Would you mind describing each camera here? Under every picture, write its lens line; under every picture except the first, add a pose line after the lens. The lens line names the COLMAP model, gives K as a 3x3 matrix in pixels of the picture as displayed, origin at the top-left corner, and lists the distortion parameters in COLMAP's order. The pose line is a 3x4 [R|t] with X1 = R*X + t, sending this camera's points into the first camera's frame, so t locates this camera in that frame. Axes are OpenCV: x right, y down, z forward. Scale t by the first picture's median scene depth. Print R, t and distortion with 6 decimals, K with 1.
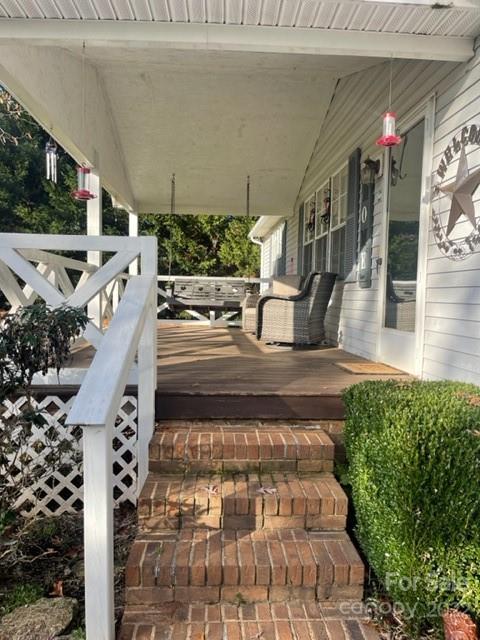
lens RADIAL K [[483.7, 0, 237.0], [0, 483.7, 320.5], [0, 0, 1]] dist [0.067874, -0.097747]
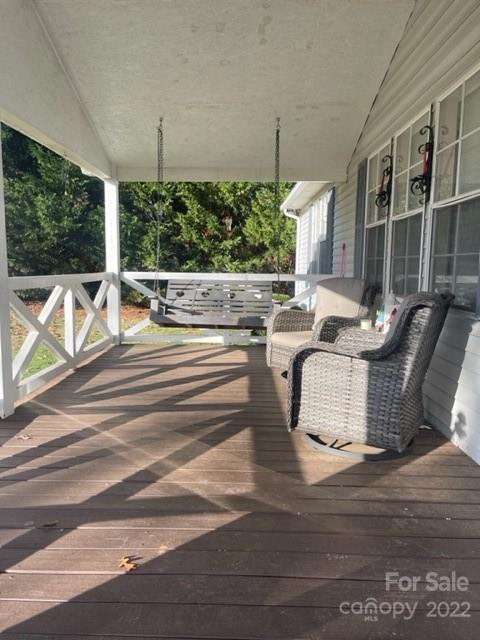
lens RADIAL K [[483.7, 0, 233.5], [0, 483.7, 319.8], [0, 0, 1]] dist [0.067874, -0.097747]
pose [[0.996965, 0.000849, -0.077842, 0.012946], [0.003941, 0.998108, 0.061363, -0.063253], [0.077747, -0.061484, 0.995075, 0.296133]]
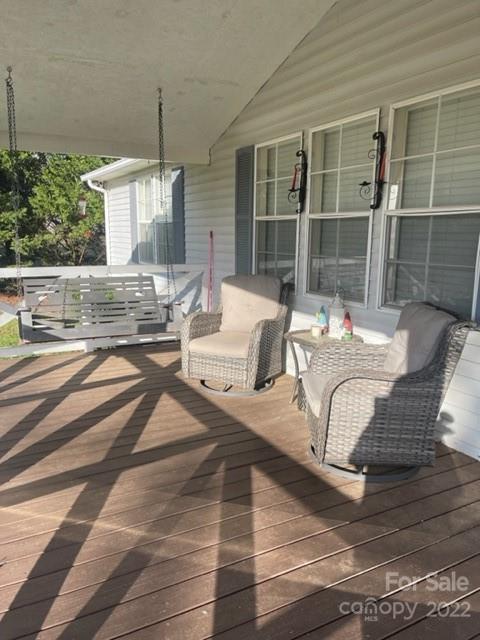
lens RADIAL K [[483.7, 0, 238.1], [0, 483.7, 322.3], [0, 0, 1]] dist [0.067874, -0.097747]
pose [[0.905119, -0.091352, 0.415228, -0.125944], [0.032614, 0.988684, 0.146424, -0.098683], [-0.423905, -0.118989, 0.897856, 0.375972]]
